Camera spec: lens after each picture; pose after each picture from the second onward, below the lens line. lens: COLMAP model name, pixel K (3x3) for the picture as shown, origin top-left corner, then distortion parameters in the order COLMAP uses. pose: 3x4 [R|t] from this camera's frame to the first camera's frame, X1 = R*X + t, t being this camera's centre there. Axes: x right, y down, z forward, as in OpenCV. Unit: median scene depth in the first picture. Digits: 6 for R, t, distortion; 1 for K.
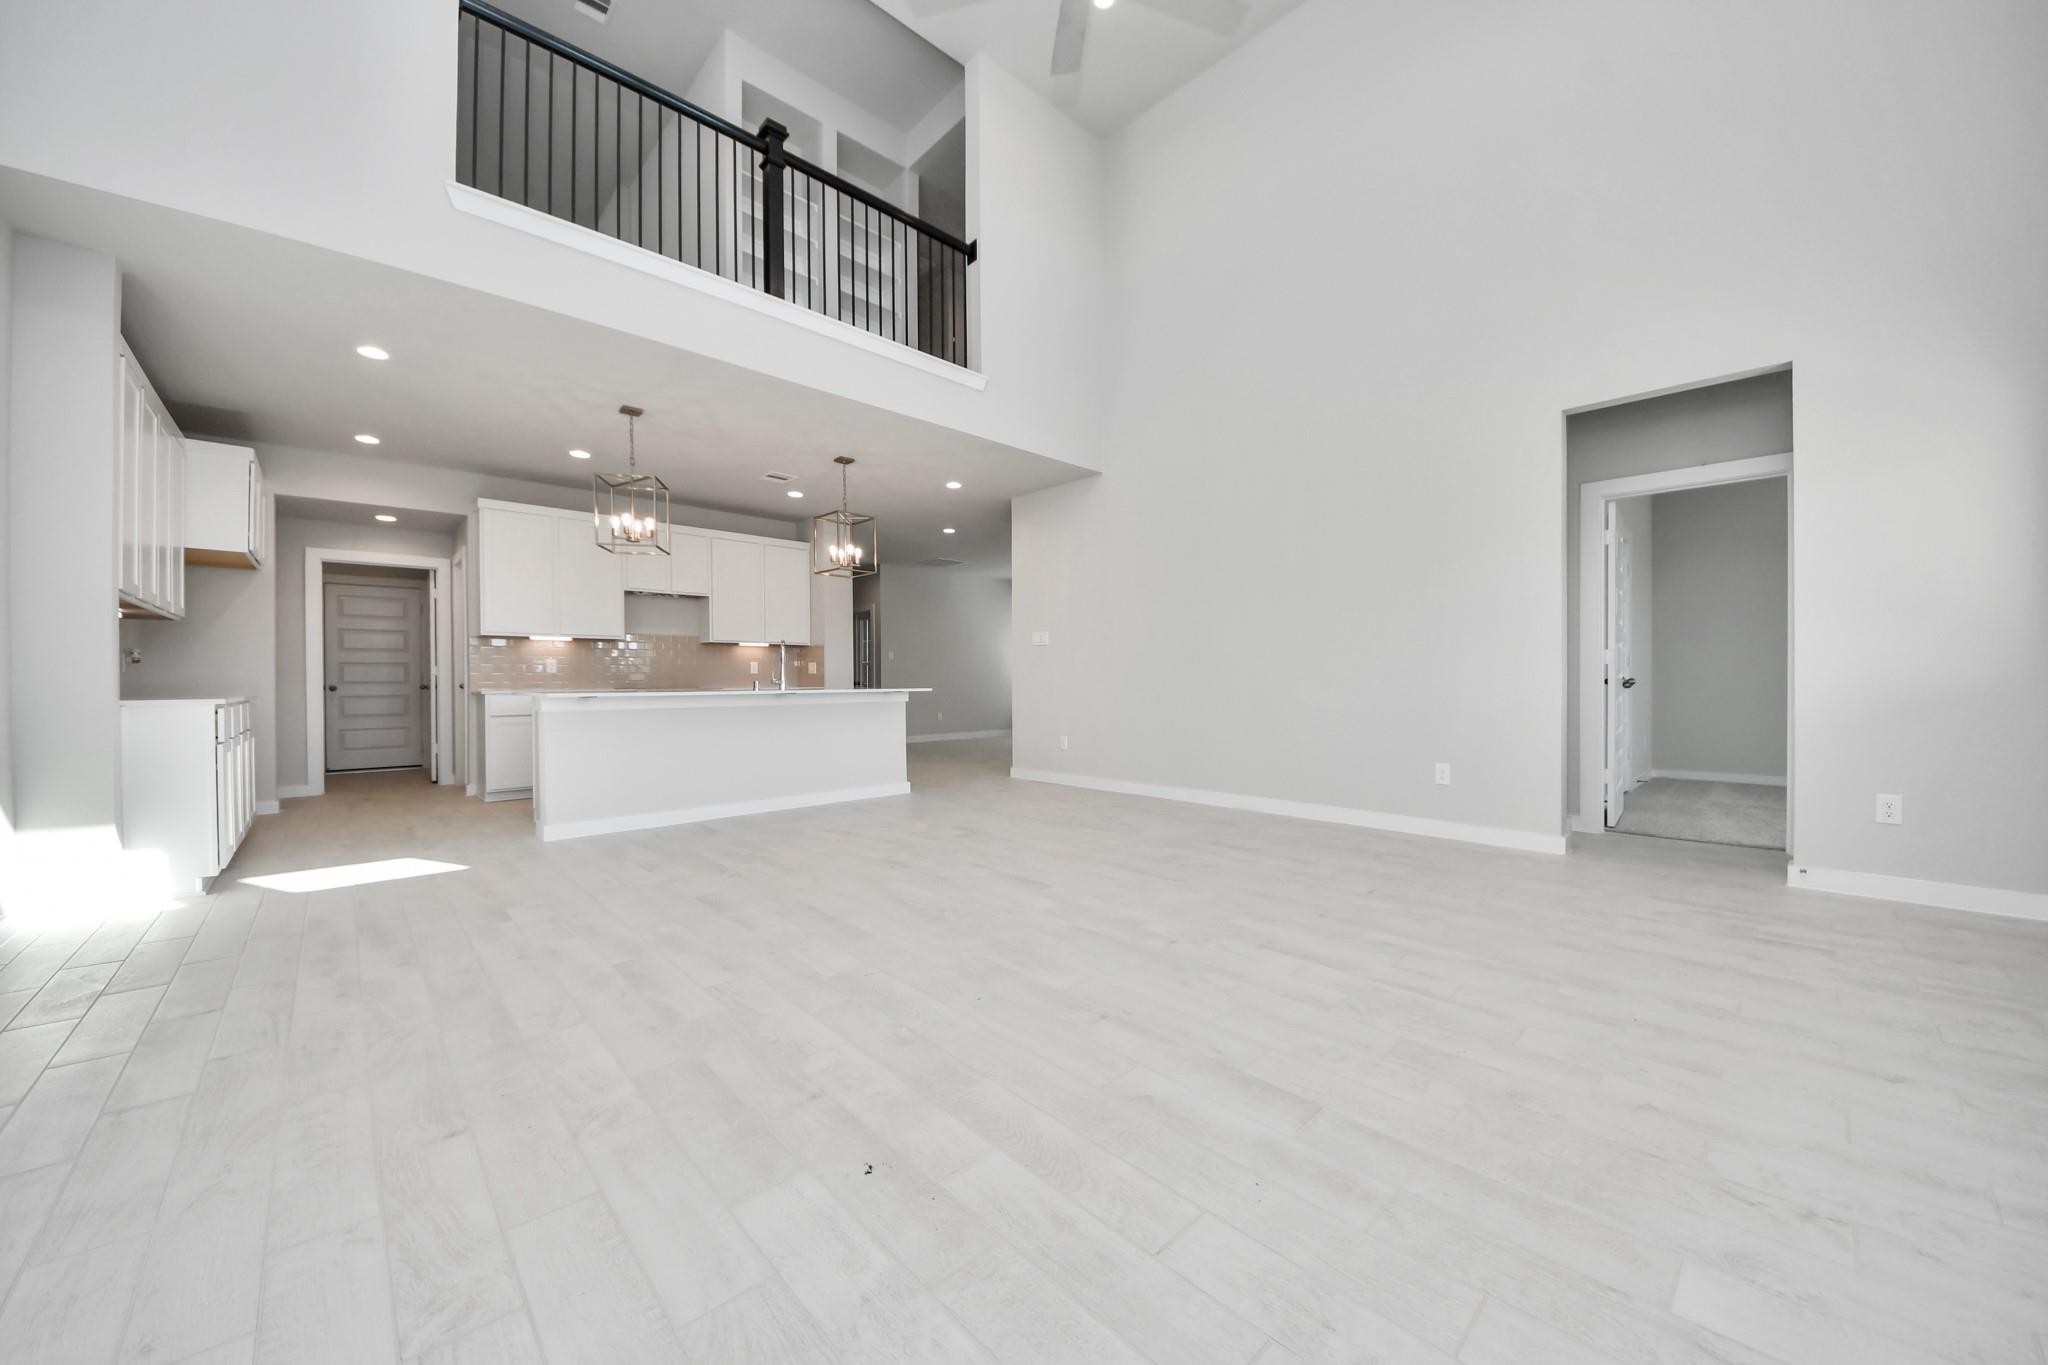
lens RADIAL K [[733.2, 0, 1024.0], [0, 733.2, 682.5], [0, 0, 1]] dist [0.000300, 0.000033]
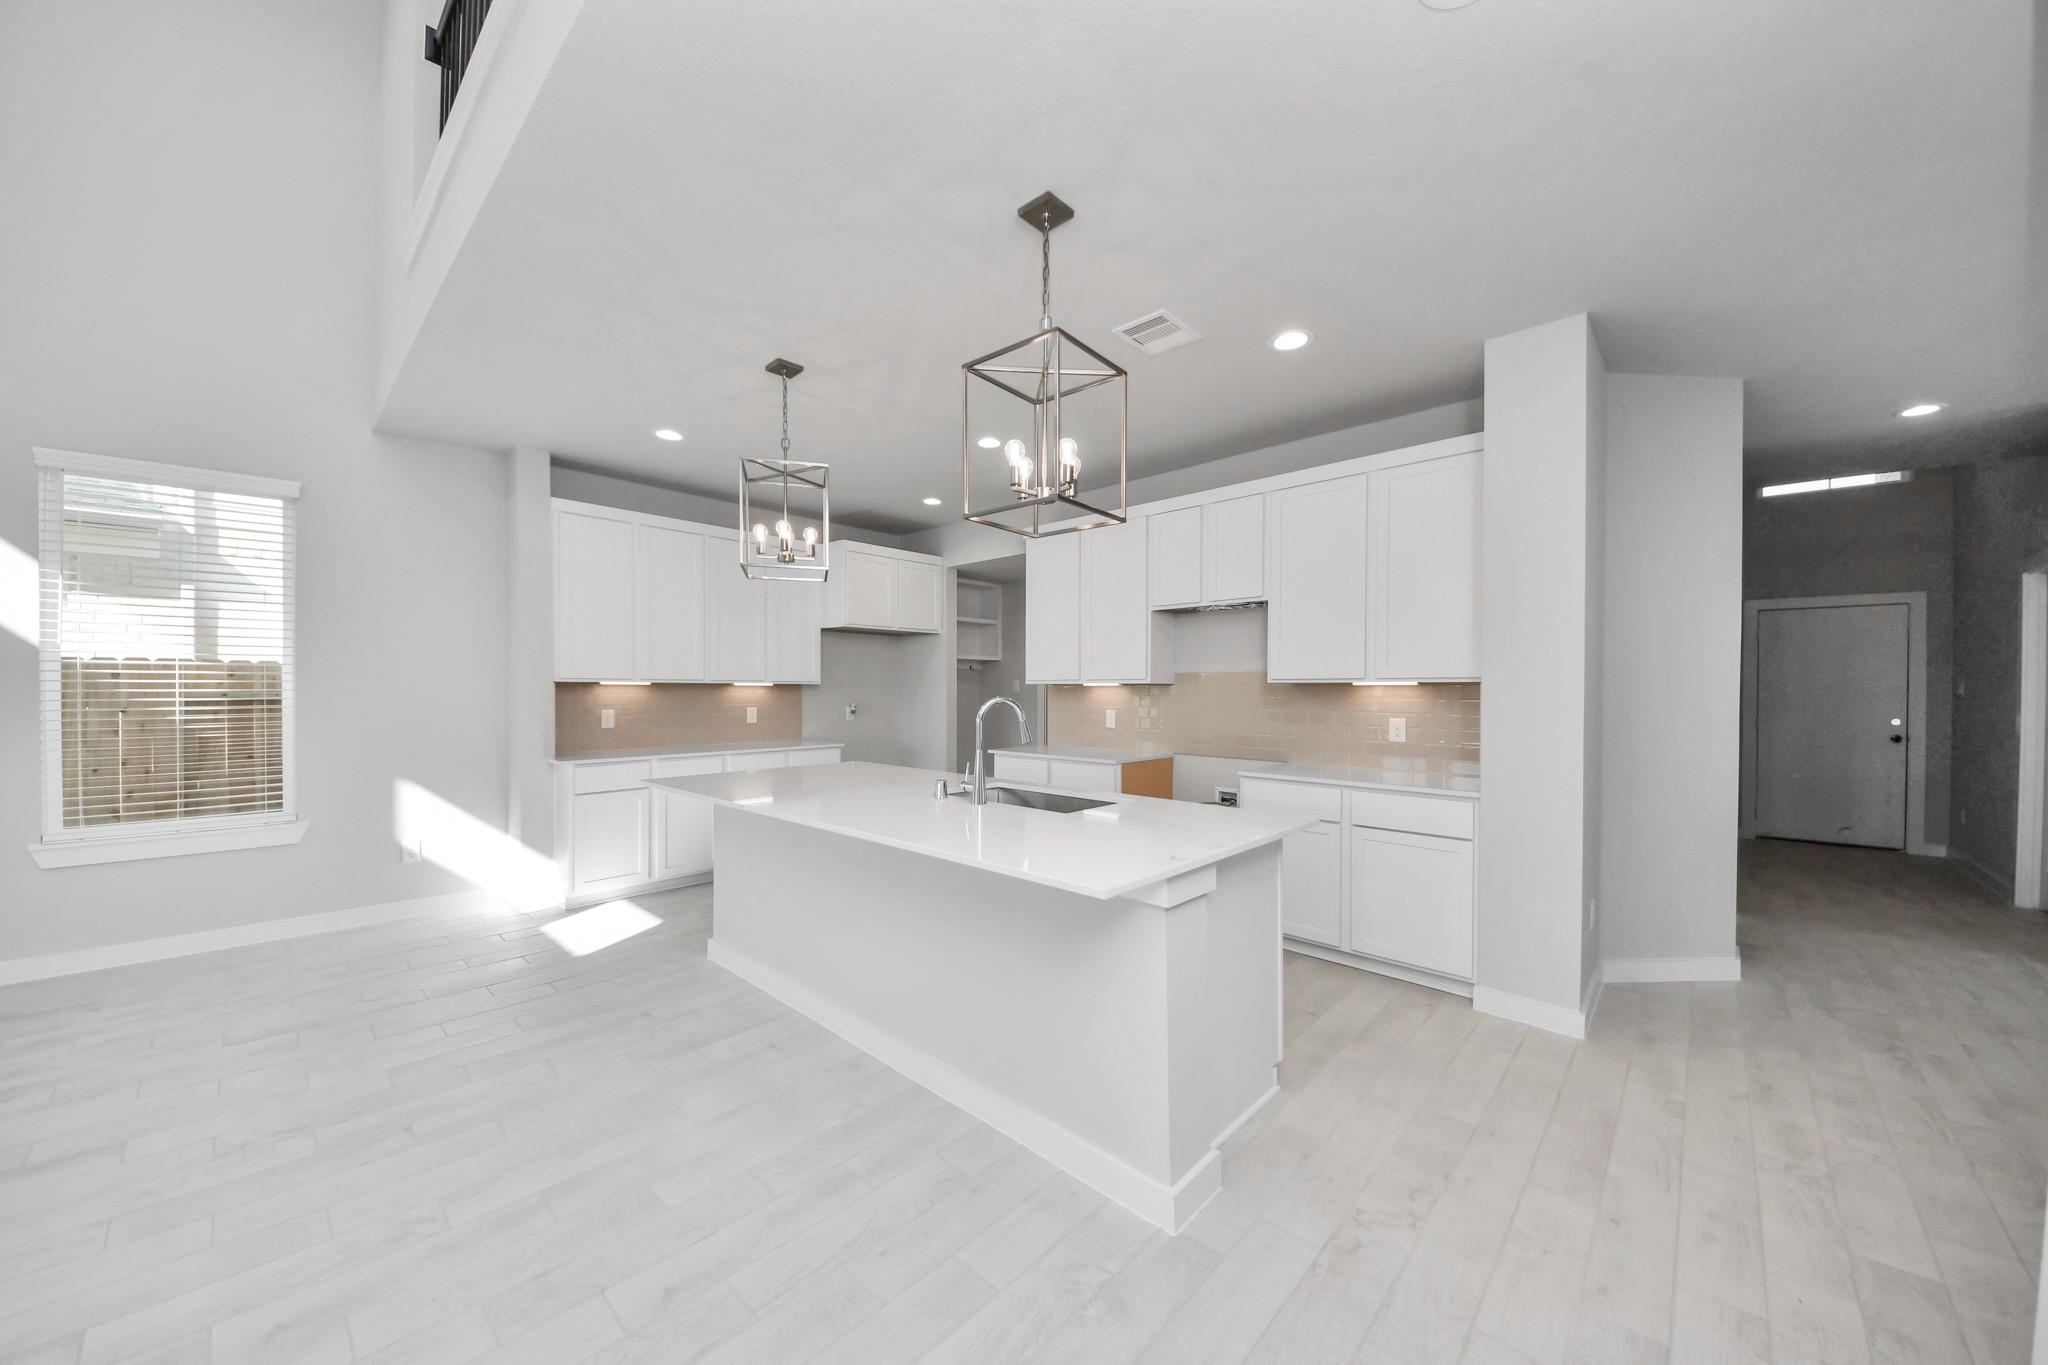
lens RADIAL K [[732.2, 0, 1026.1], [0, 732.2, 689.8], [0, 0, 1]] dist [0.016448, -0.000113]
pose [[0.043170, 0.009568, -0.999022, 0.123279], [-0.010903, 0.999899, 0.009106, -0.061655], [0.999008, 0.010499, 0.043270, 0.910616]]
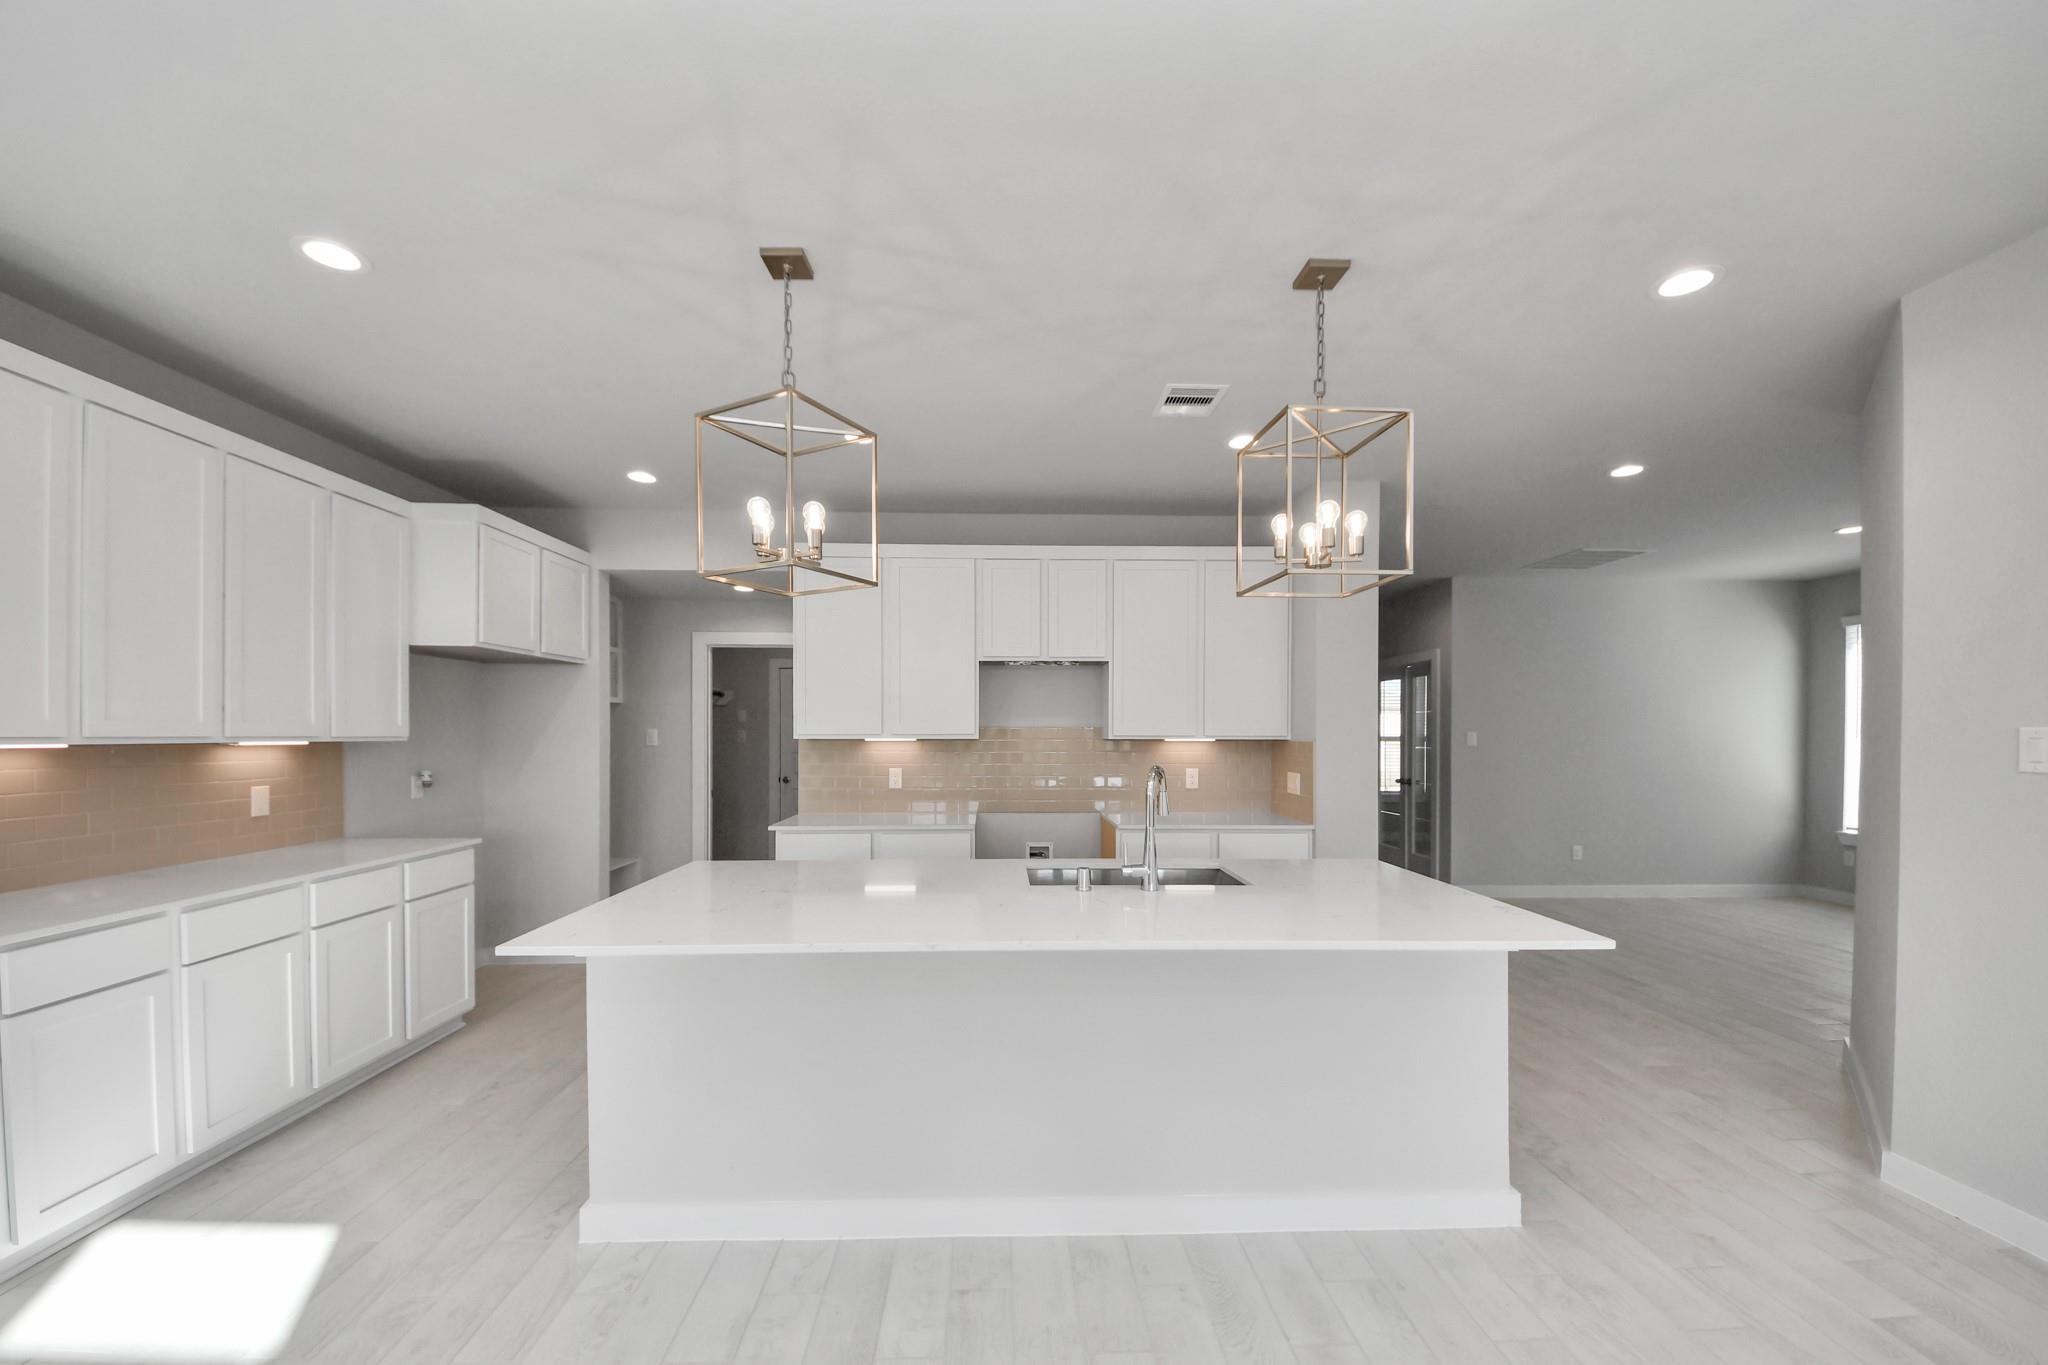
lens RADIAL K [[756.0, 0, 1002.3], [0, 756.0, 739.4], [0, 0, 1]] dist [0.000246, -0.000150]
pose [[0.738461, 0.015070, -0.674128, -0.098616], [-0.012281, 0.999885, 0.008899, -0.069031], [0.674185, 0.001707, 0.738561, 0.575707]]
